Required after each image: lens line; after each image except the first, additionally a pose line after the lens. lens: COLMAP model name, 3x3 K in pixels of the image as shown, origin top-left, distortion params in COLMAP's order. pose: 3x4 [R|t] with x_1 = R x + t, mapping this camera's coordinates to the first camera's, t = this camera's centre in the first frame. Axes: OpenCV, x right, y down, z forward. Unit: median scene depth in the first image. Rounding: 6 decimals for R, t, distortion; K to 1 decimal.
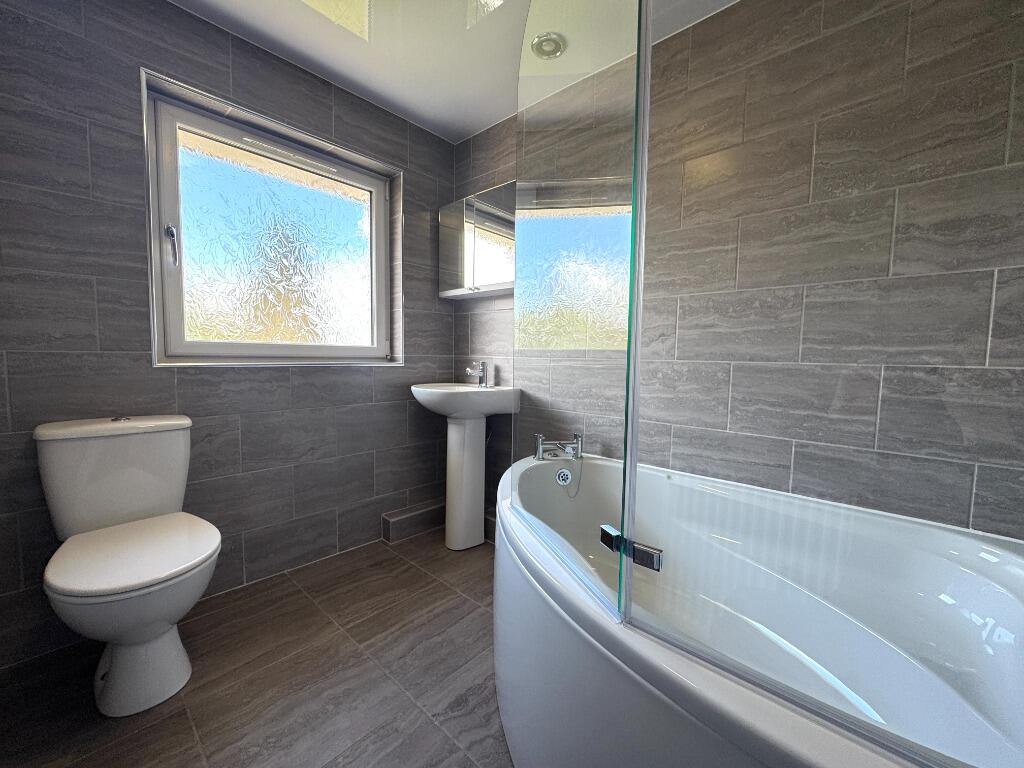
lens RADIAL K [[405.8, 0, 510.5], [0, 405.8, 383.5], [0, 0, 1]] dist [-0.002584, -0.000417]
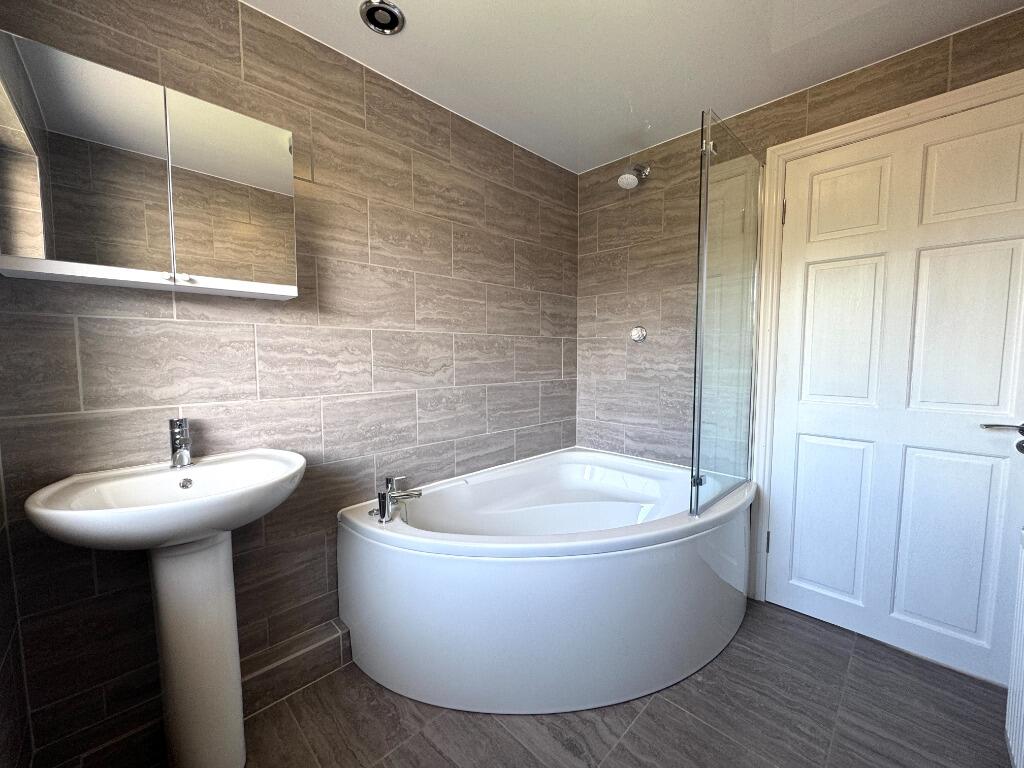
lens RADIAL K [[405.8, 0, 510.7], [0, 405.8, 384.2], [0, 0, 1]] dist [-0.002584, -0.000417]
pose [[0.056322, -0.089266, 0.994414, -0.820369], [0.073205, 0.993684, 0.085054, -0.161576], [-0.995725, 0.068005, 0.062501, 0.797155]]
